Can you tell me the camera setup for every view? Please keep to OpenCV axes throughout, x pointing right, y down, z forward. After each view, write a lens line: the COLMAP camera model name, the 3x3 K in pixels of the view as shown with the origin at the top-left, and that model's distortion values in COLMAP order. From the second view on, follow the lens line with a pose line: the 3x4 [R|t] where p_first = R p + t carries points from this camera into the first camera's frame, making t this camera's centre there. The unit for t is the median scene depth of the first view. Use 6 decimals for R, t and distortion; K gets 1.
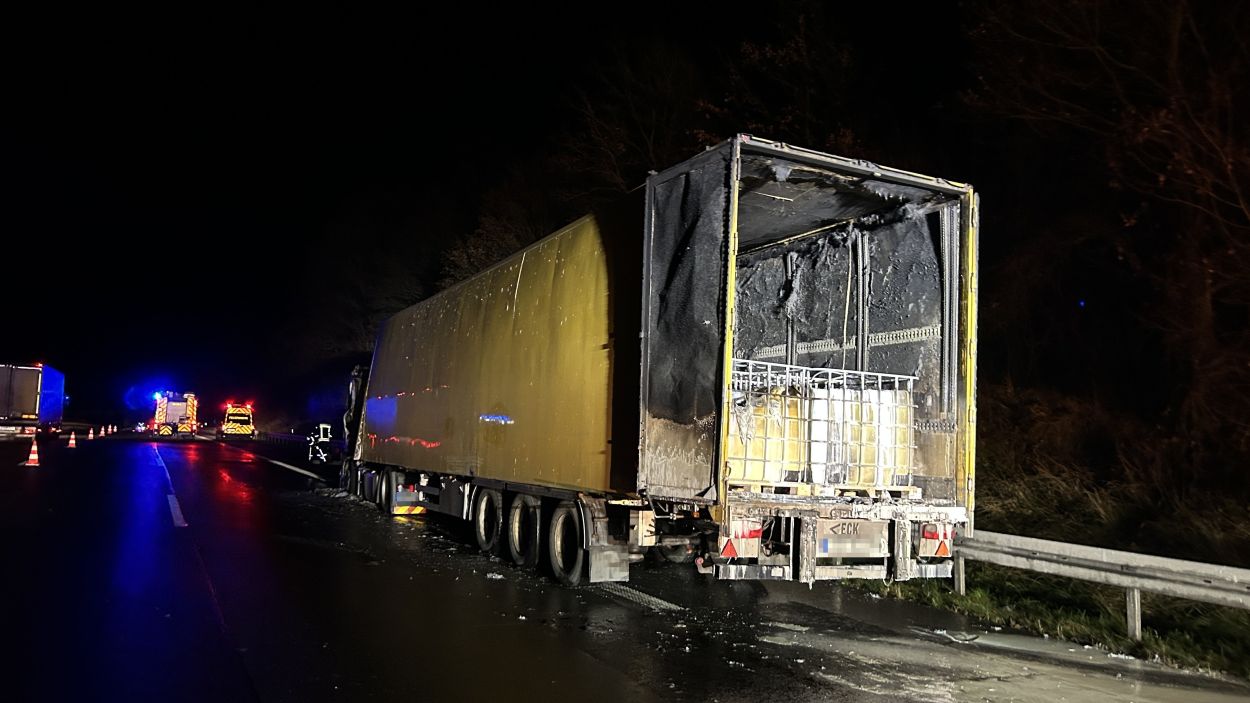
lens RADIAL K [[939.5, 0, 634.1], [0, 939.5, 354.6], [0, 0, 1]] dist [0.091801, -0.146167]
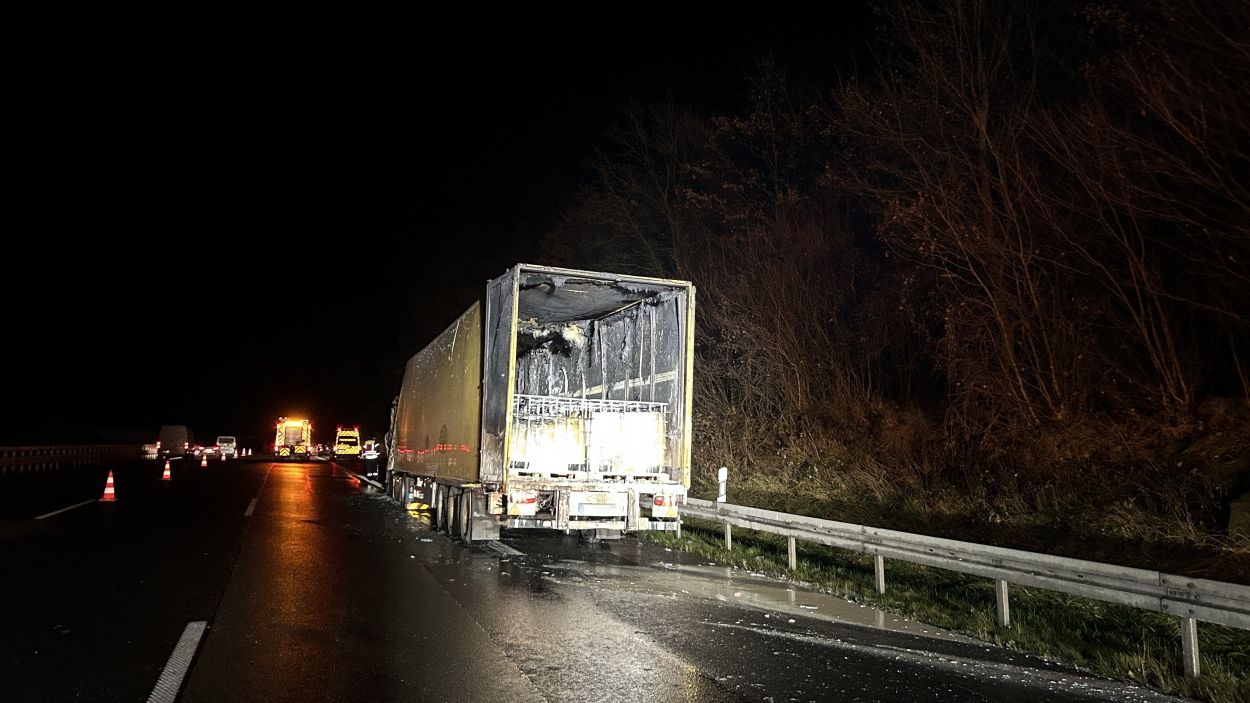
lens RADIAL K [[938.9, 0, 633.8], [0, 938.9, 344.7], [0, 0, 1]] dist [0.096079, -0.134301]
pose [[0.992345, -0.027642, -0.120367, 0.420899], [0.024147, 0.999246, -0.030405, -0.026098], [0.121117, 0.027266, 0.992264, -0.526800]]
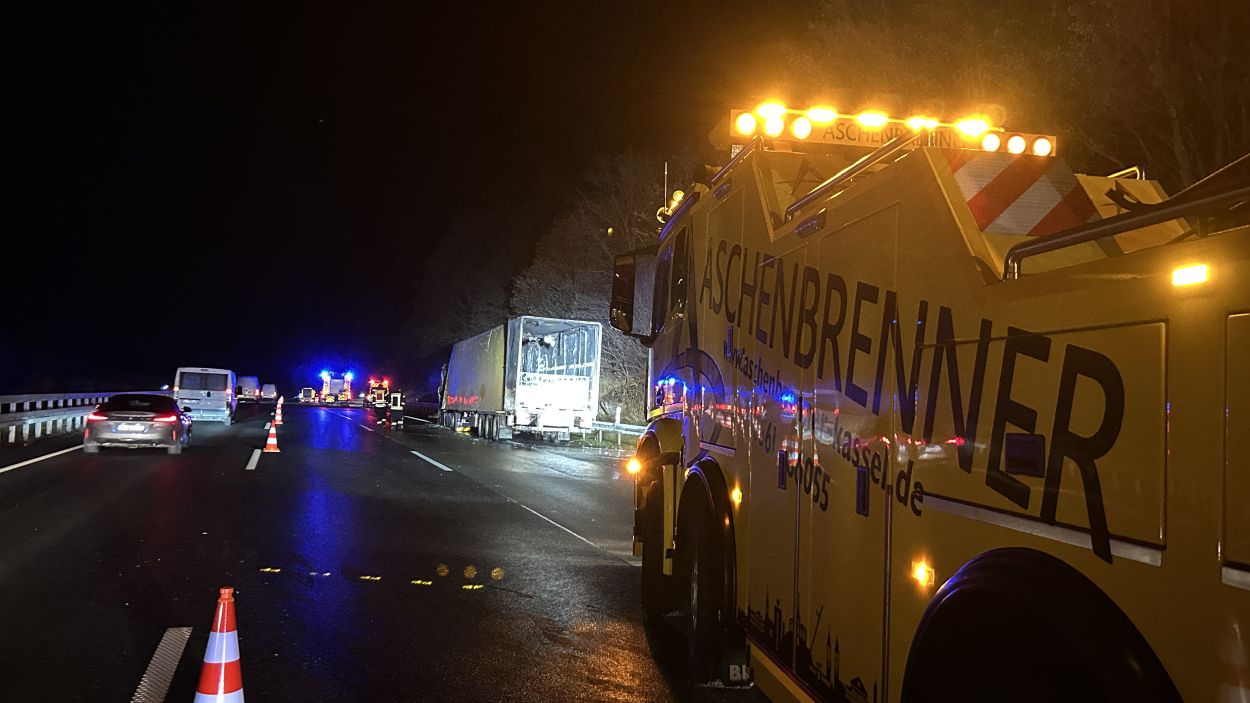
lens RADIAL K [[939.5, 0, 634.1], [0, 939.5, 354.6], [0, 0, 1]] dist [0.091801, -0.146167]
pose [[0.992678, -0.001433, -0.120780, 0.845113], [0.004584, 0.999656, 0.025814, -0.140007], [0.120702, -0.026179, 0.992344, -2.282003]]
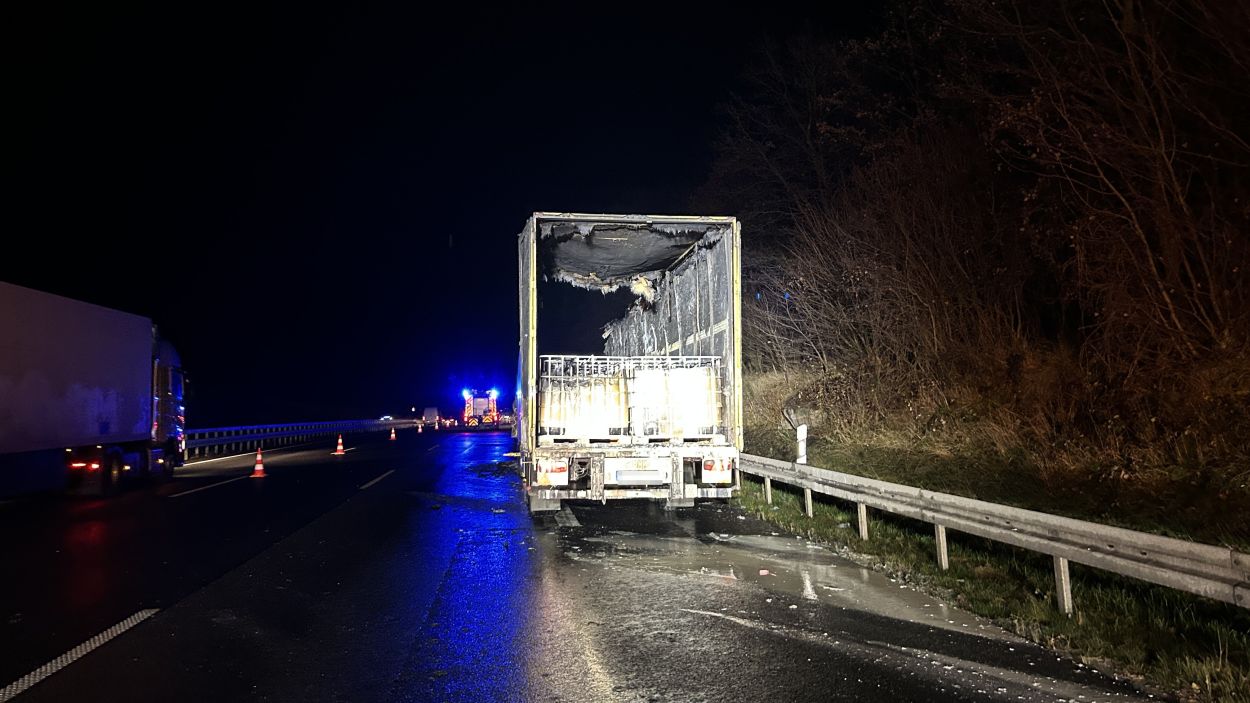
lens RADIAL K [[938.9, 0, 633.8], [0, 938.9, 344.7], [0, 0, 1]] dist [0.096079, -0.134301]
pose [[0.942354, -0.078001, -0.325400, 0.613244], [0.082486, 0.996592, -0.000013, -0.003424], [0.324293, -0.026828, 0.945576, -0.336543]]
